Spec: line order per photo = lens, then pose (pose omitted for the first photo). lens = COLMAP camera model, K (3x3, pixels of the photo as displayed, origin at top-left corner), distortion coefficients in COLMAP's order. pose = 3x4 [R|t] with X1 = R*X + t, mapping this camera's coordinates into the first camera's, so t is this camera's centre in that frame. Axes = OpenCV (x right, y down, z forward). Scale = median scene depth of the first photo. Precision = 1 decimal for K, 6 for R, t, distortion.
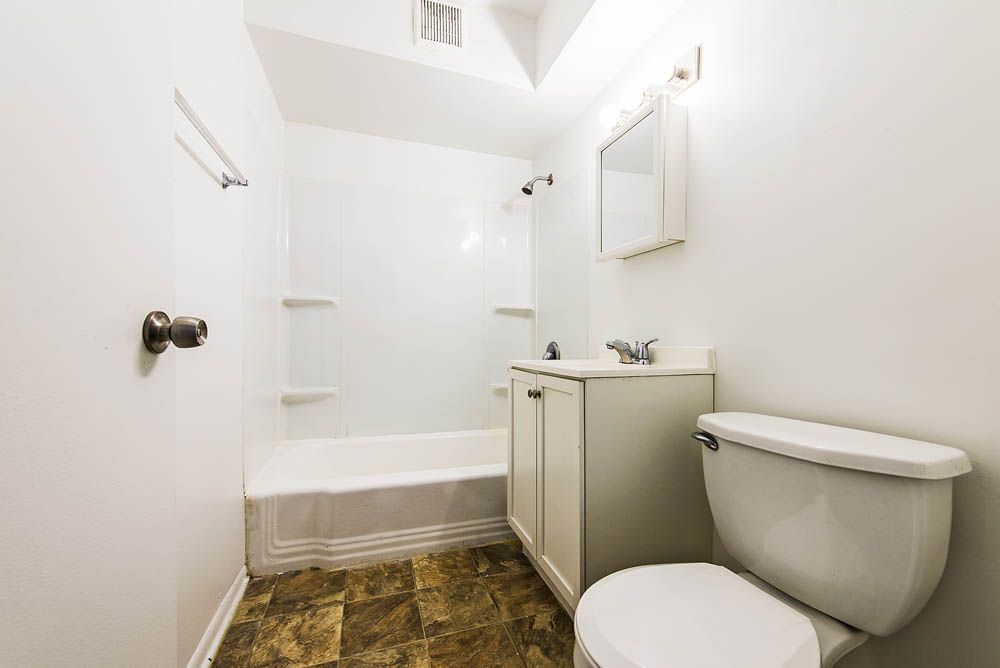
lens RADIAL K [[402.9, 0, 497.6], [0, 402.9, 336.7], [0, 0, 1]] dist [-0.007097, -0.001517]
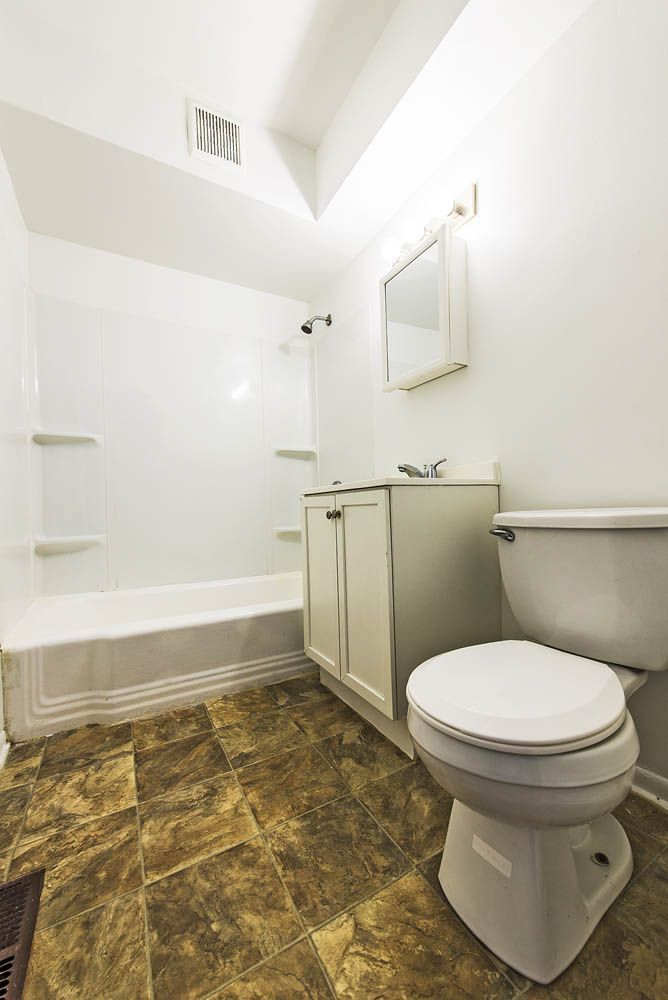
lens RADIAL K [[402.9, 0, 344.7], [0, 402.9, 506.7], [0, 0, 1]] dist [-0.007097, -0.001517]
pose [[0.978425, -0.030970, 0.204270, -0.077923], [0.030324, 0.999520, 0.006295, 0.109073], [-0.204366, 0.000035, 0.978894, 0.017217]]
